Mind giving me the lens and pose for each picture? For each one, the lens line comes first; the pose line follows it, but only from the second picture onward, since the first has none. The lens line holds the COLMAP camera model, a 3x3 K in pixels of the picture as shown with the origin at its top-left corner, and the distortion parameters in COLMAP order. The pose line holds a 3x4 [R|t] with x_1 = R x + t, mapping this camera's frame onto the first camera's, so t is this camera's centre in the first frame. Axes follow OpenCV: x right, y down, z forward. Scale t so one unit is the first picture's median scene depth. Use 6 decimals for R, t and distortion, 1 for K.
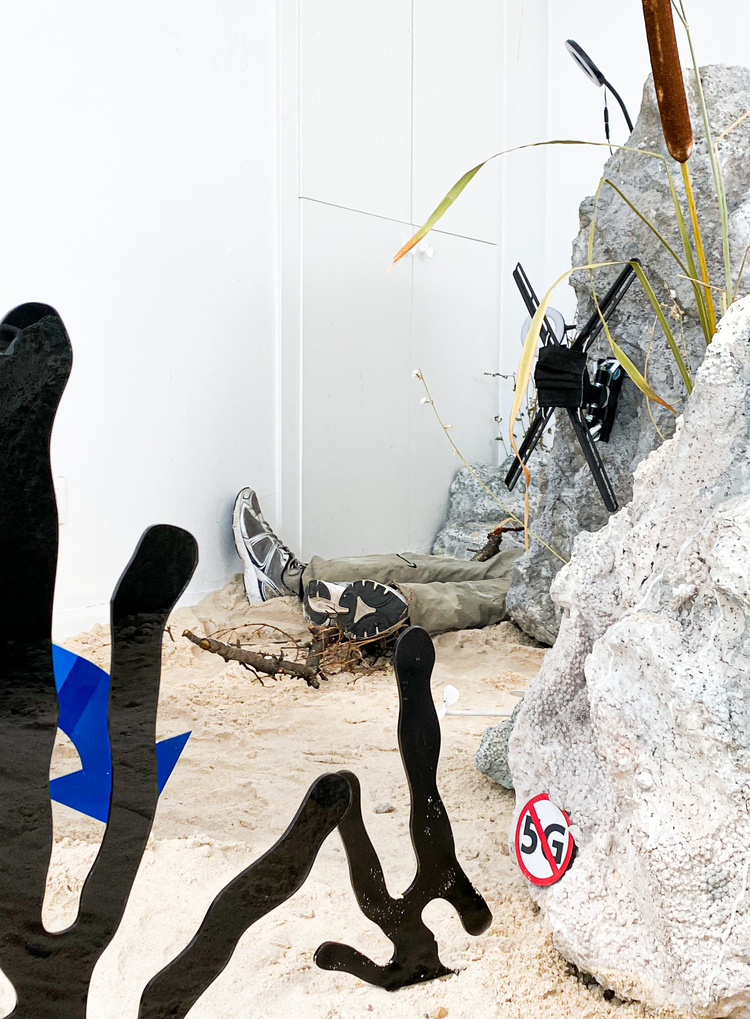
lens RADIAL K [[1513.0, 0, 375.0], [0, 1513.0, 509.5], [0, 0, 1]] dist [-0.040278, -0.045454]
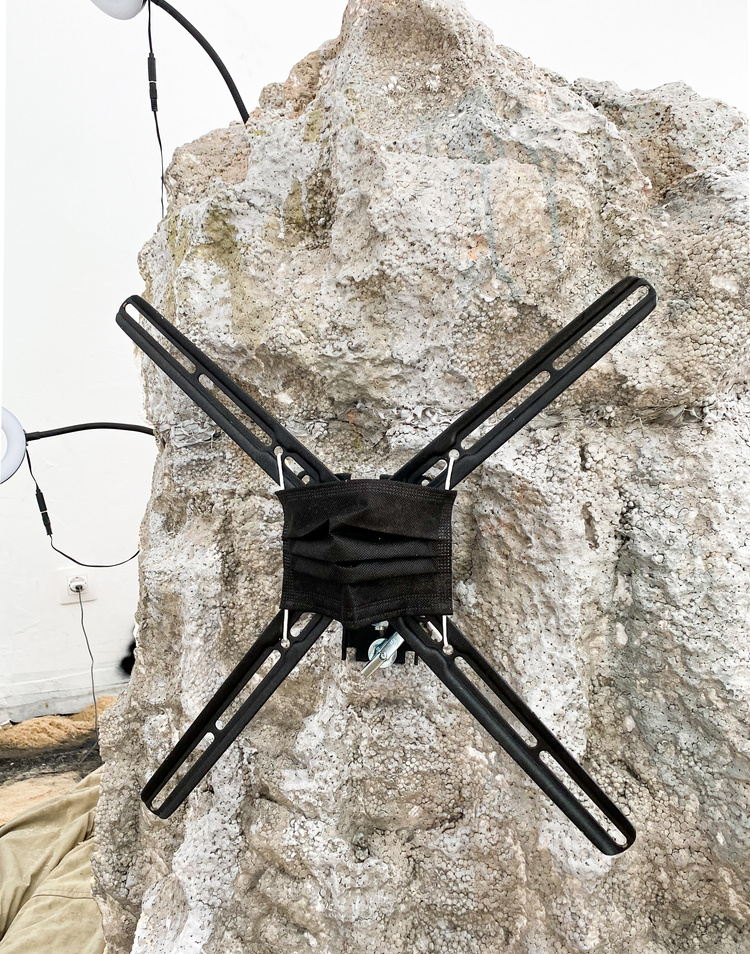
lens RADIAL K [[834.9, 0, 374.6], [0, 834.9, 440.1], [0, 0, 1]] dist [0.047364, -0.016964]
pose [[0.588690, -0.039364, 0.807400, -0.068342], [0.121731, 0.991740, -0.040405, -0.105118], [-0.799141, 0.122072, 0.588619, 0.822348]]
